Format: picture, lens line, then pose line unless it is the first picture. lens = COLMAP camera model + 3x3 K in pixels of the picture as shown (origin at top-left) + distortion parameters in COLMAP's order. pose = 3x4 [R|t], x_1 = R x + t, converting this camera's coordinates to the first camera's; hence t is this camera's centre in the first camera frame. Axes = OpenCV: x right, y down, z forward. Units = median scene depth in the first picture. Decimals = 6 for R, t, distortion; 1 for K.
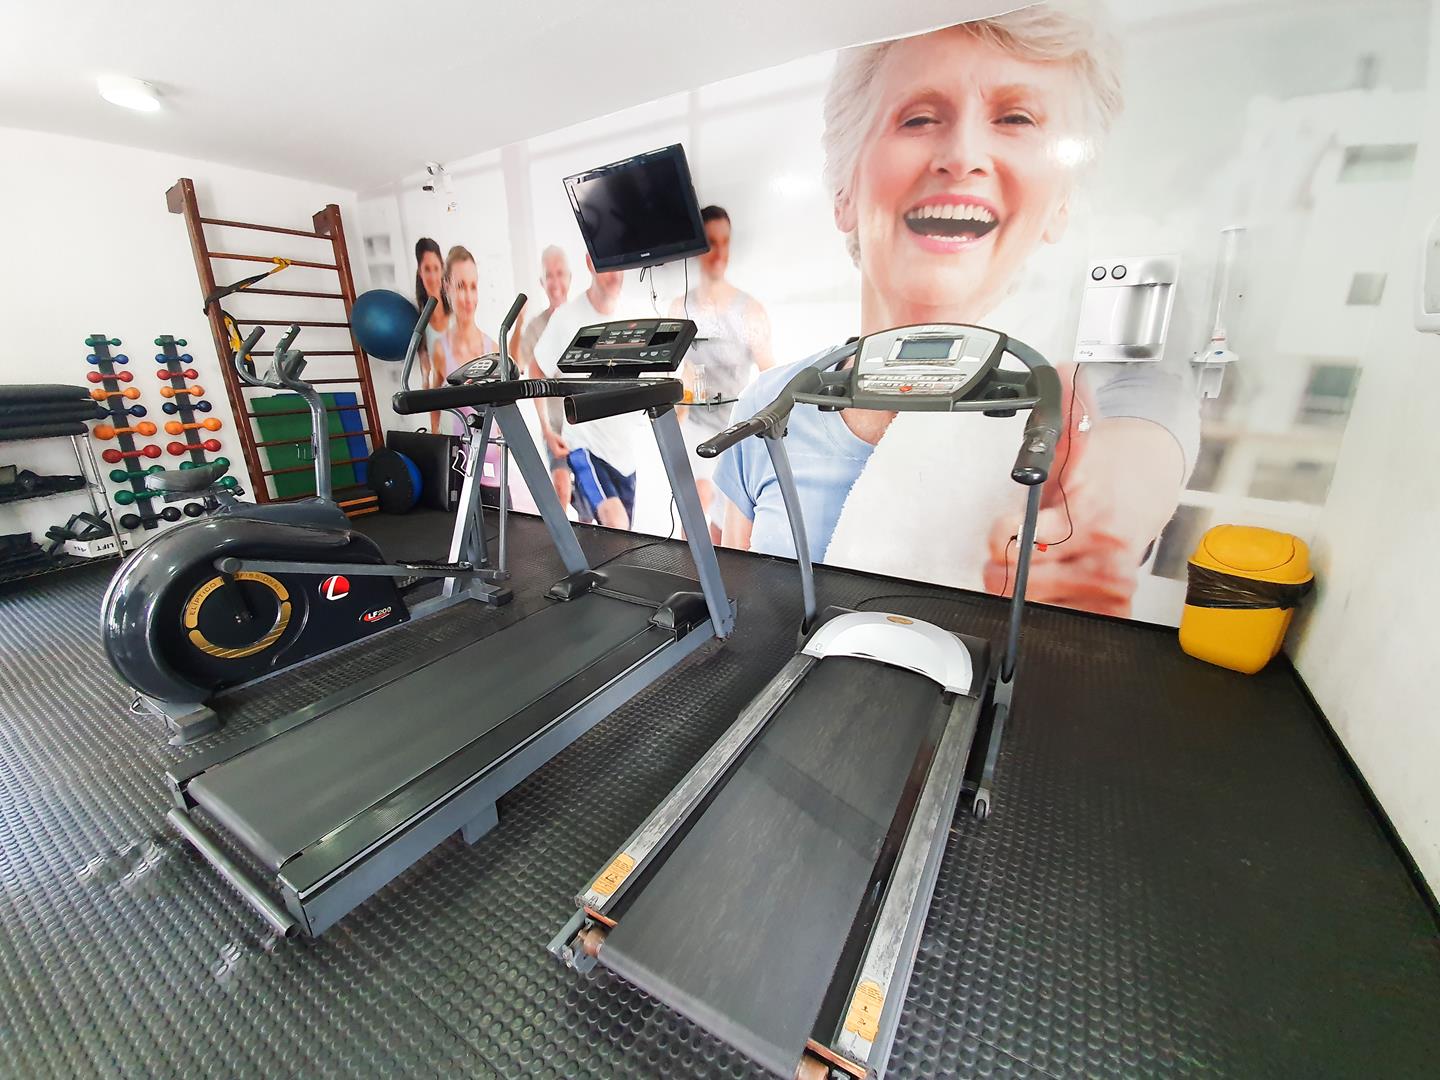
lens RADIAL K [[568.1, 0, 721.2], [0, 568.1, 529.1], [0, 0, 1]] dist [0.004276, 0.000391]
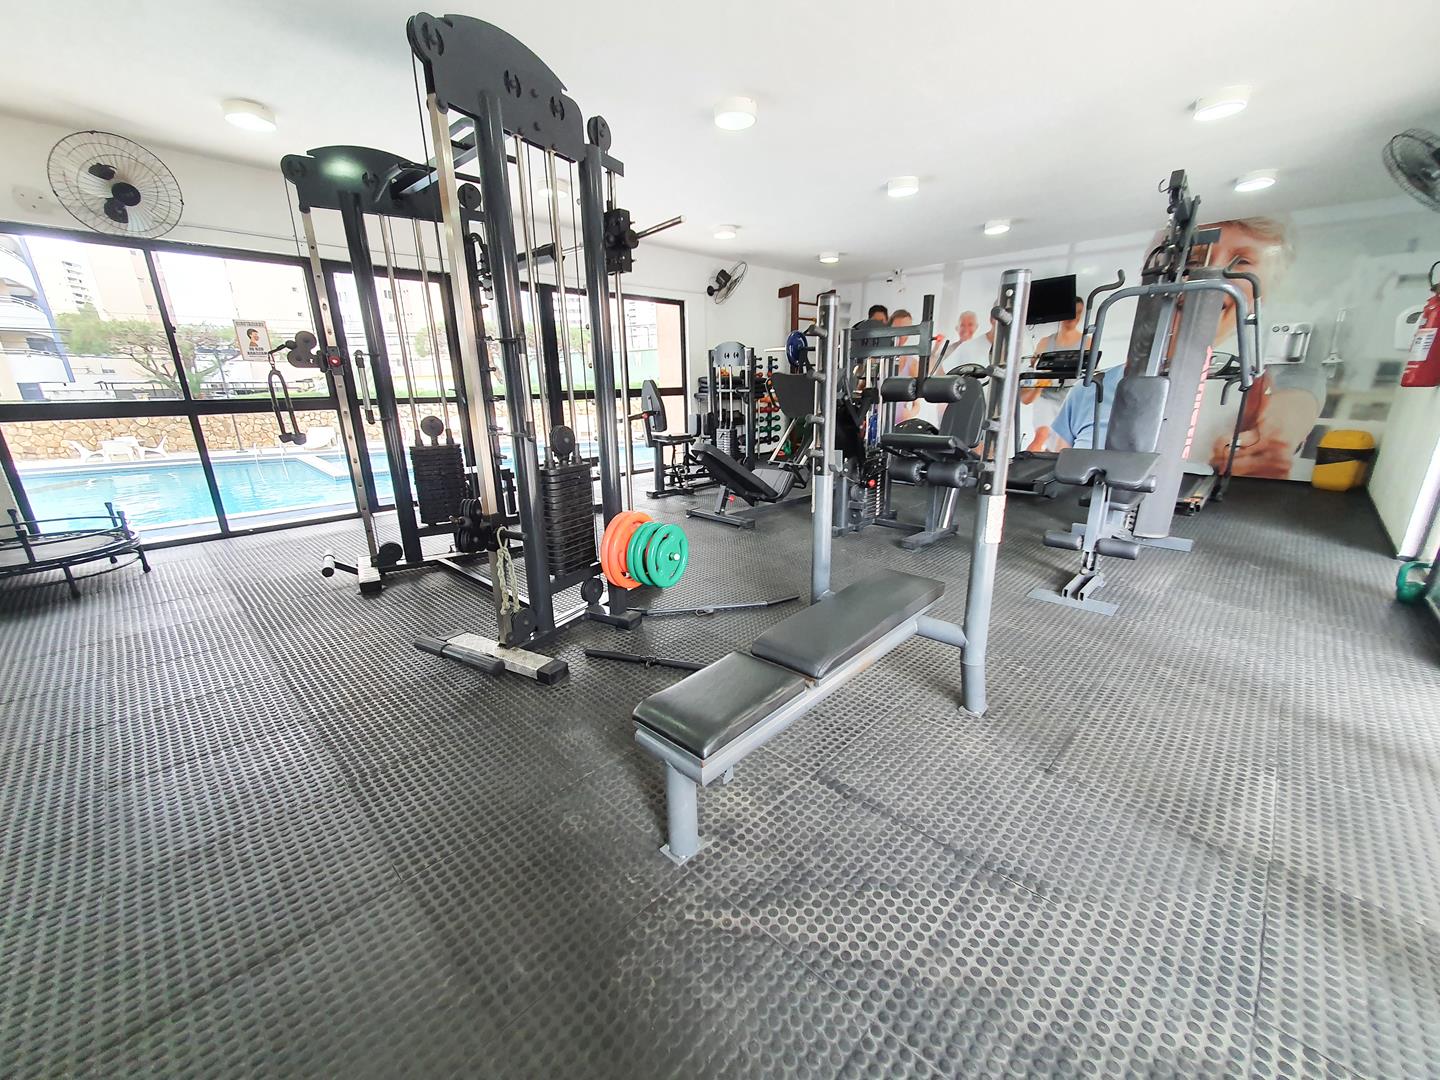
lens RADIAL K [[568.1, 0, 722.1], [0, 568.1, 547.0], [0, 0, 1]] dist [0.004276, 0.000391]
pose [[0.979243, 0.058867, -0.193951, -1.024130], [-0.059837, 0.998208, 0.000855, 0.566591], [0.193654, 0.010768, 0.981011, -1.652895]]
